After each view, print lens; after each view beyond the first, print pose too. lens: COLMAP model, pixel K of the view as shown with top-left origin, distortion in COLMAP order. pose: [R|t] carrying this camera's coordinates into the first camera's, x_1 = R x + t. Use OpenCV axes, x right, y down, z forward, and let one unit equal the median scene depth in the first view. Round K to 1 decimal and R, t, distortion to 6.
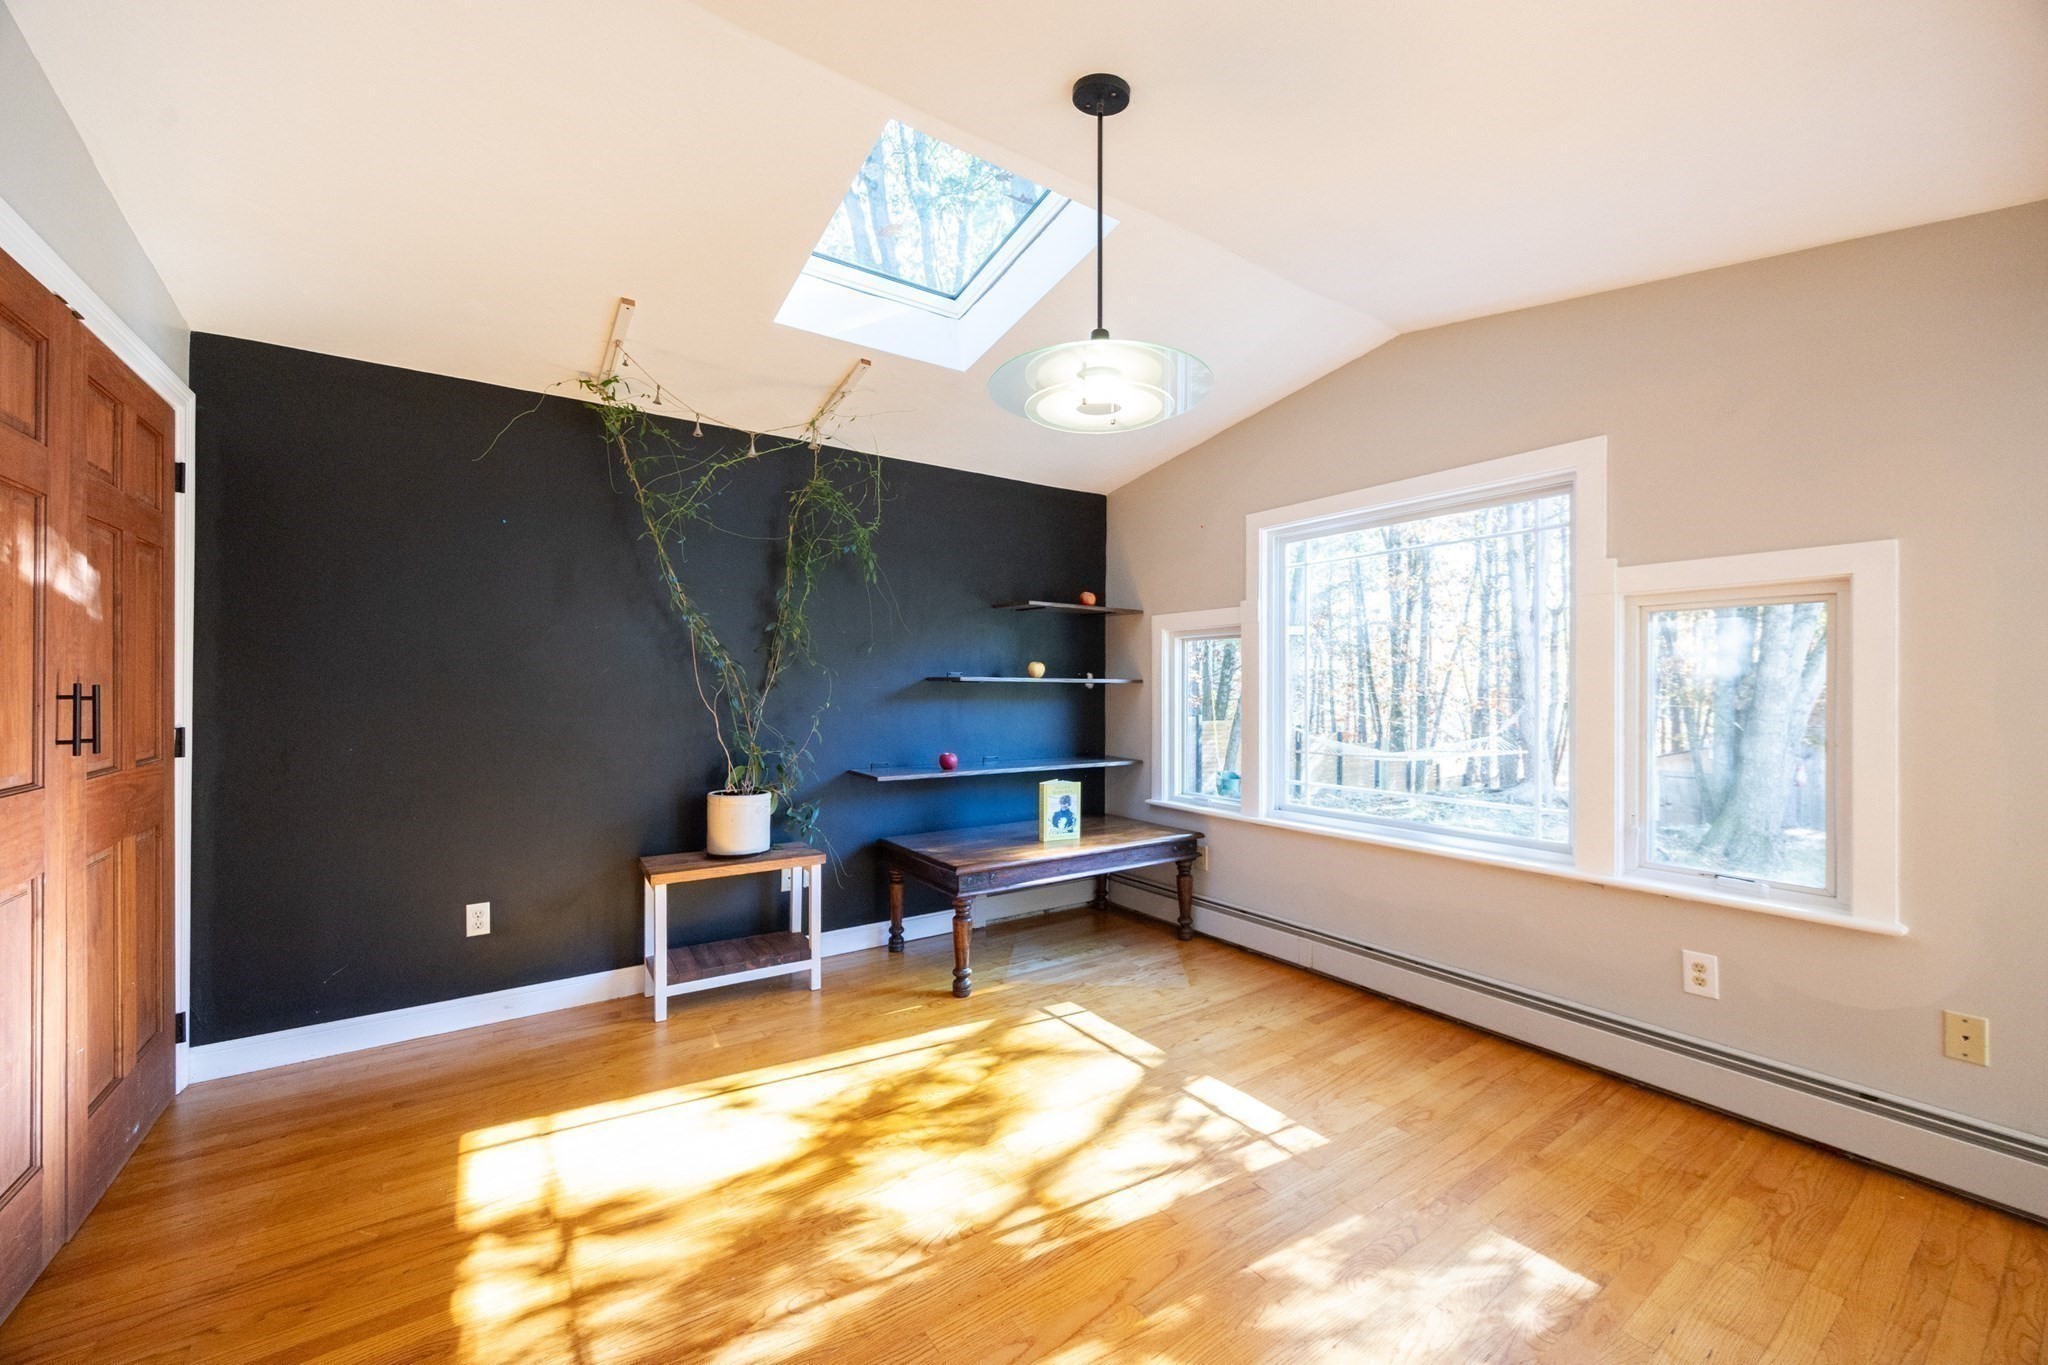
lens RADIAL K [[781.8, 0, 1019.2], [0, 781.8, 687.3], [0, 0, 1]] dist [0.001568, 0.000212]
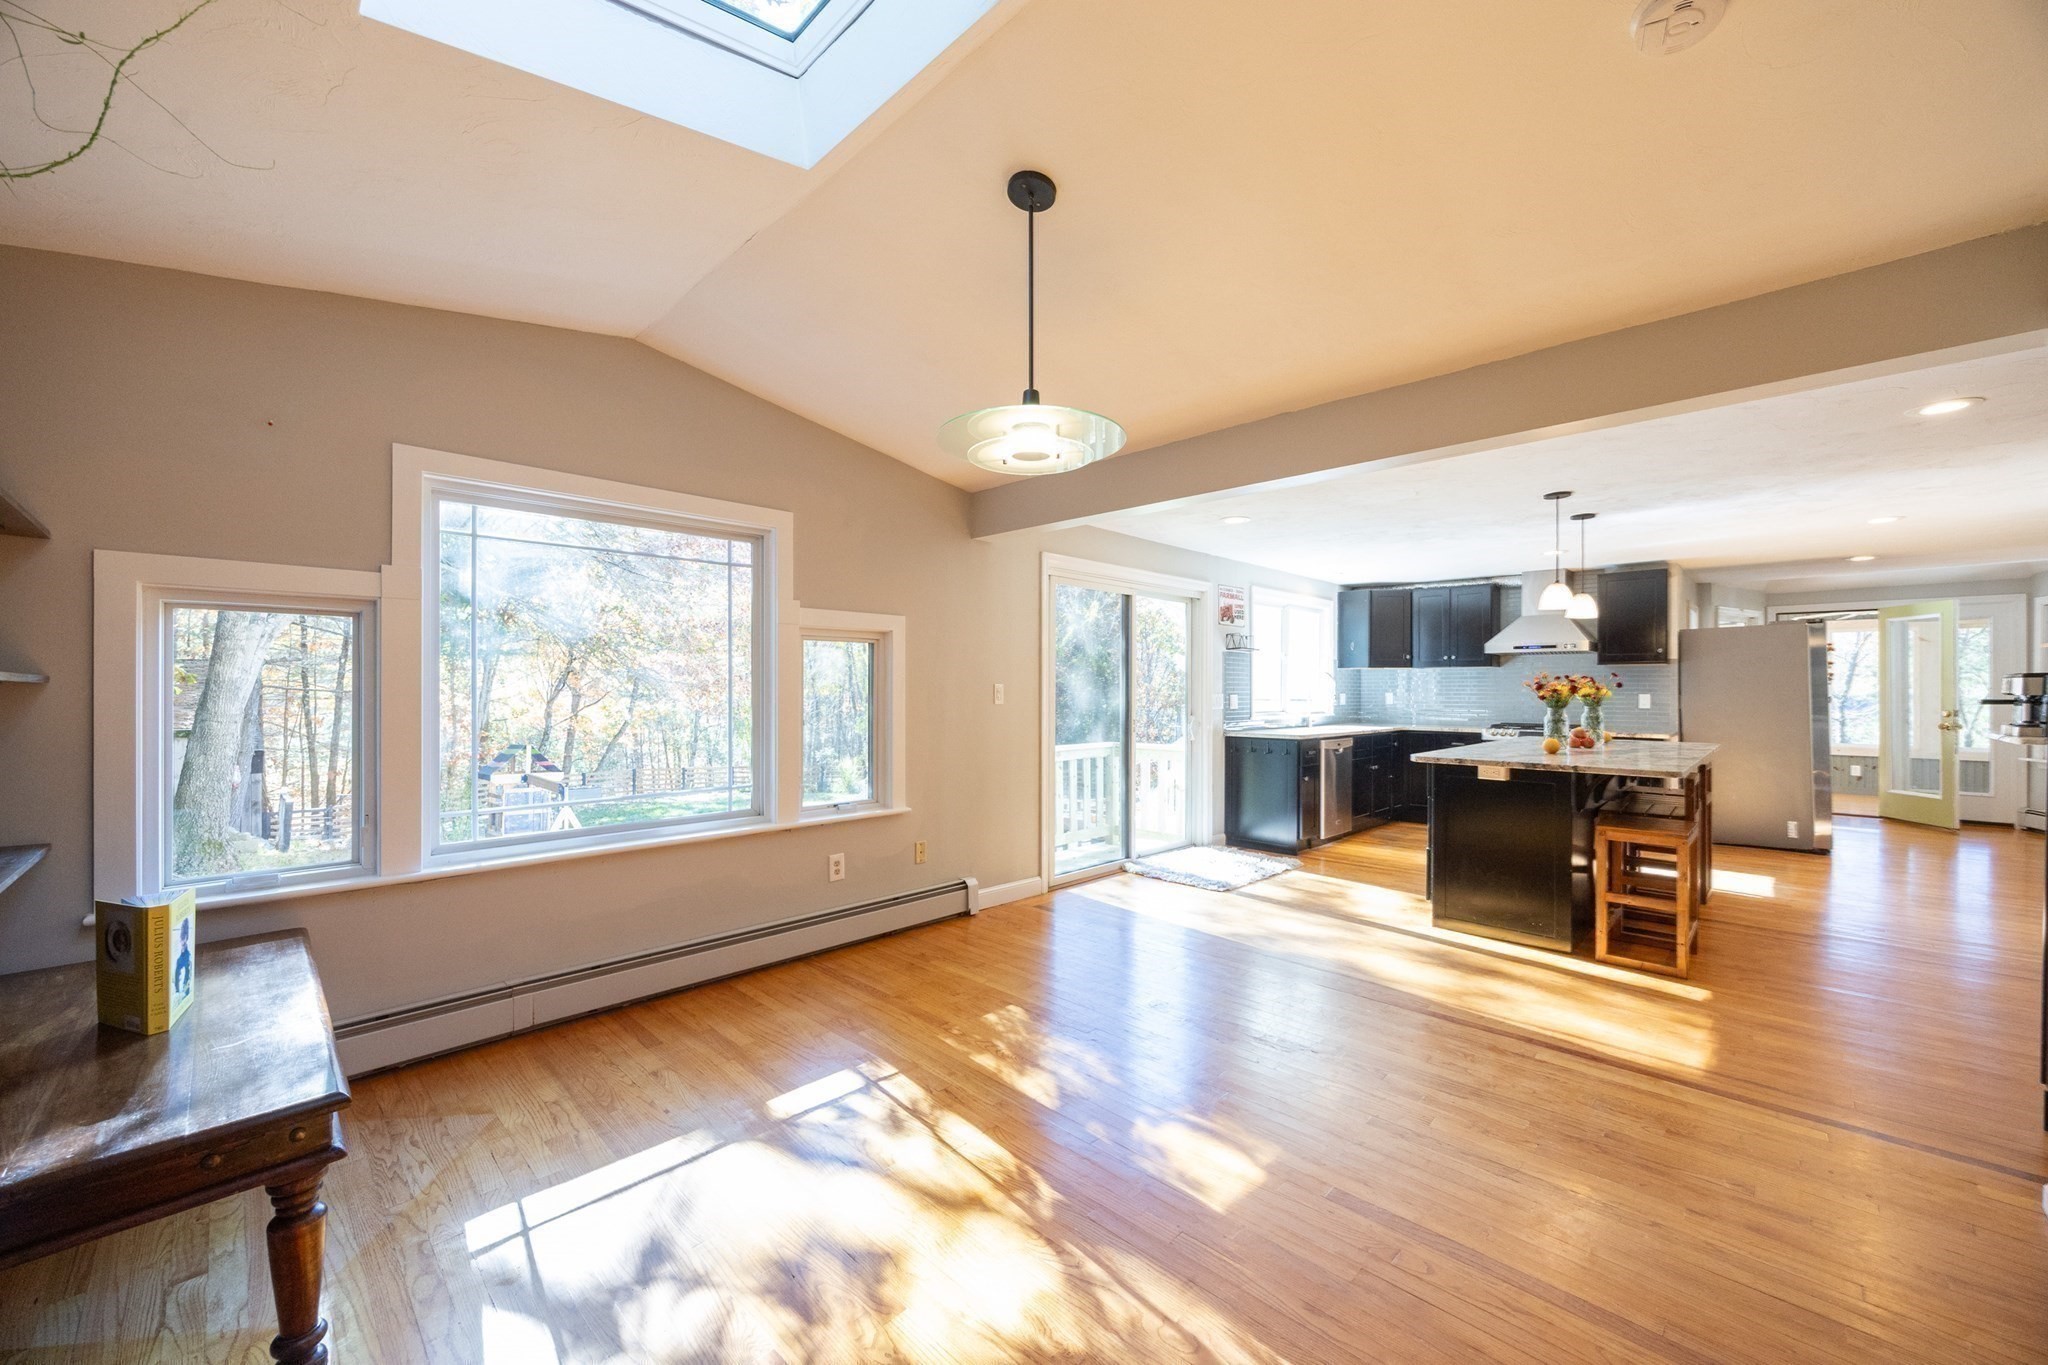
lens RADIAL K [[781.8, 0, 1019.2], [0, 781.8, 687.3], [0, 0, 1]] dist [0.001568, 0.000212]
pose [[-0.179345, 0.000587, 0.983786, -0.737938], [-0.001141, 0.999999, -0.000804, -0.004137], [-0.983786, -0.001266, -0.179344, 0.863460]]
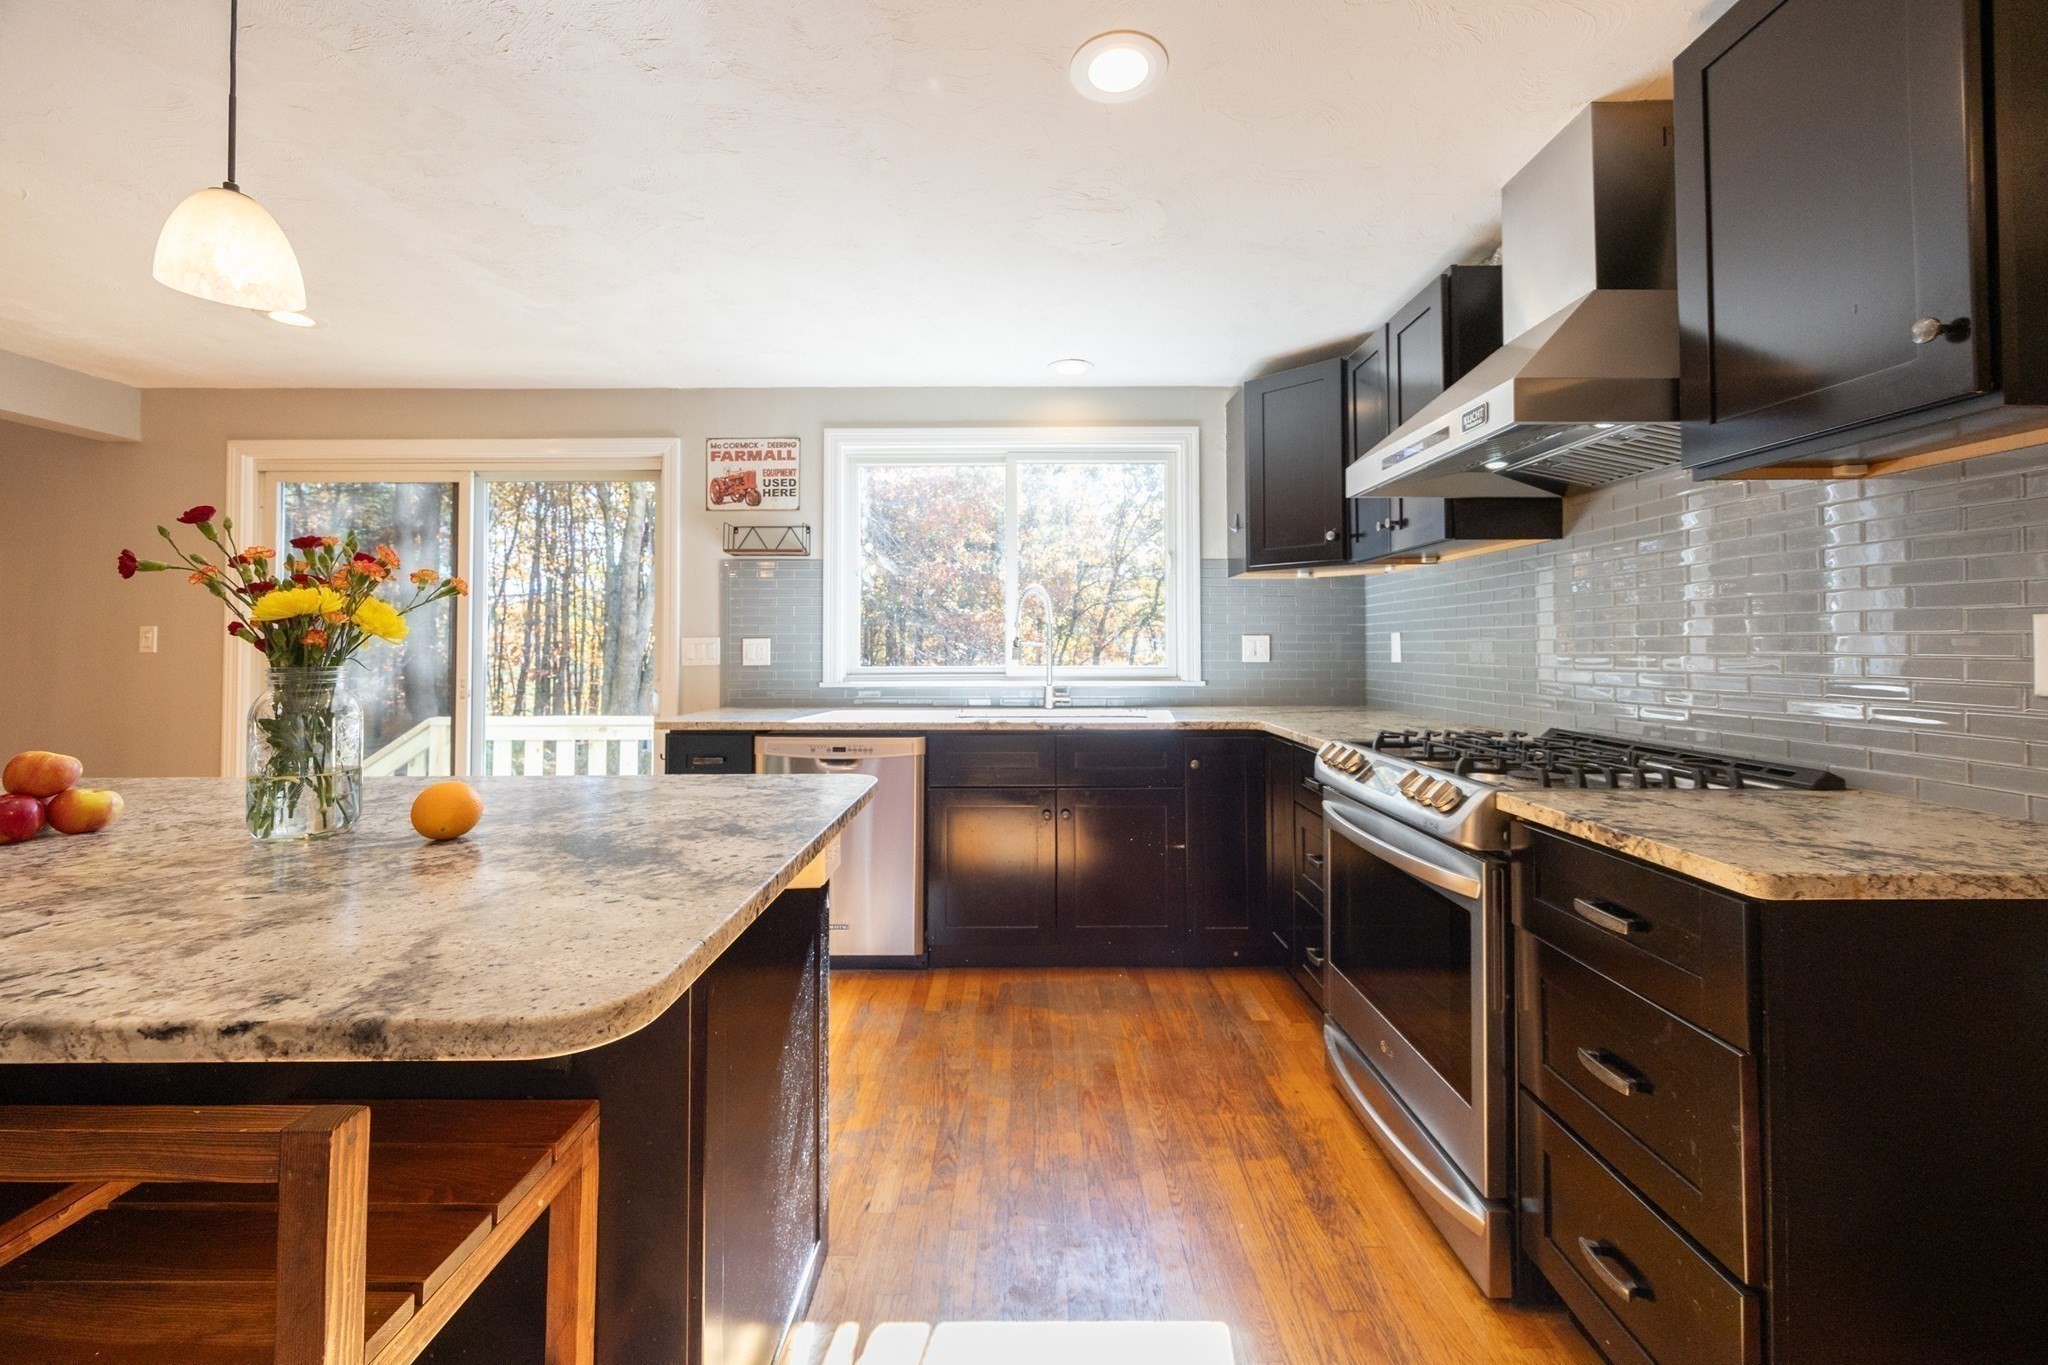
lens RADIAL K [[792.3, 0, 1021.4], [0, 792.3, 675.6], [0, 0, 1]] dist [0.001305, 0.000317]
pose [[0.568617, -0.037134, 0.821764, 0.842644], [0.005294, 0.999125, 0.041486, 0.028995], [-0.822586, -0.019239, 0.568316, -1.597221]]
